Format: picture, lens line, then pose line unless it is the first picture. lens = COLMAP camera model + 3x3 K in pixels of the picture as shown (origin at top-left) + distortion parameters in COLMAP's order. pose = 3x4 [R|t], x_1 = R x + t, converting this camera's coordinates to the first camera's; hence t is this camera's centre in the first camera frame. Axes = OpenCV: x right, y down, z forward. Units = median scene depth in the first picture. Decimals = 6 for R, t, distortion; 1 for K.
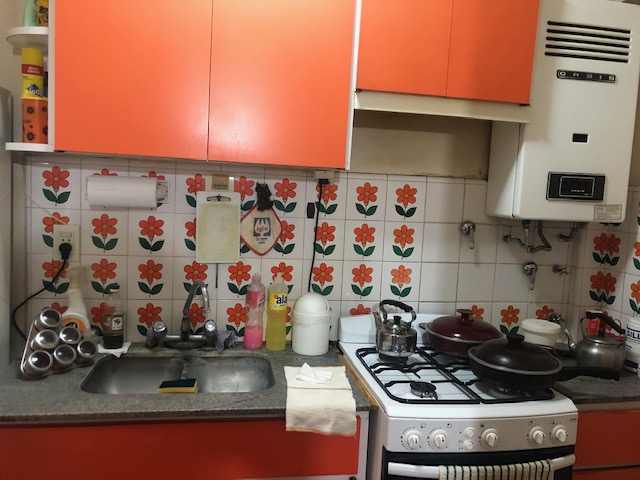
lens RADIAL K [[521.0, 0, 320.0], [0, 521.0, 240.0], [0, 0, 1]] dist [0.080796, -0.132418]
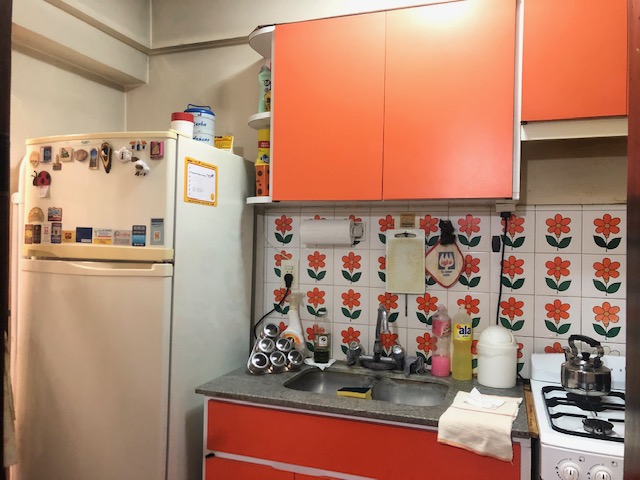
lens RADIAL K [[521.0, 0, 320.0], [0, 521.0, 240.0], [0, 0, 1]] dist [0.080796, -0.132418]
pose [[0.869167, -0.037760, -0.493074, 0.201739], [-0.020893, 0.993386, -0.112904, 0.062020], [0.494076, 0.108434, 0.862630, -0.059949]]
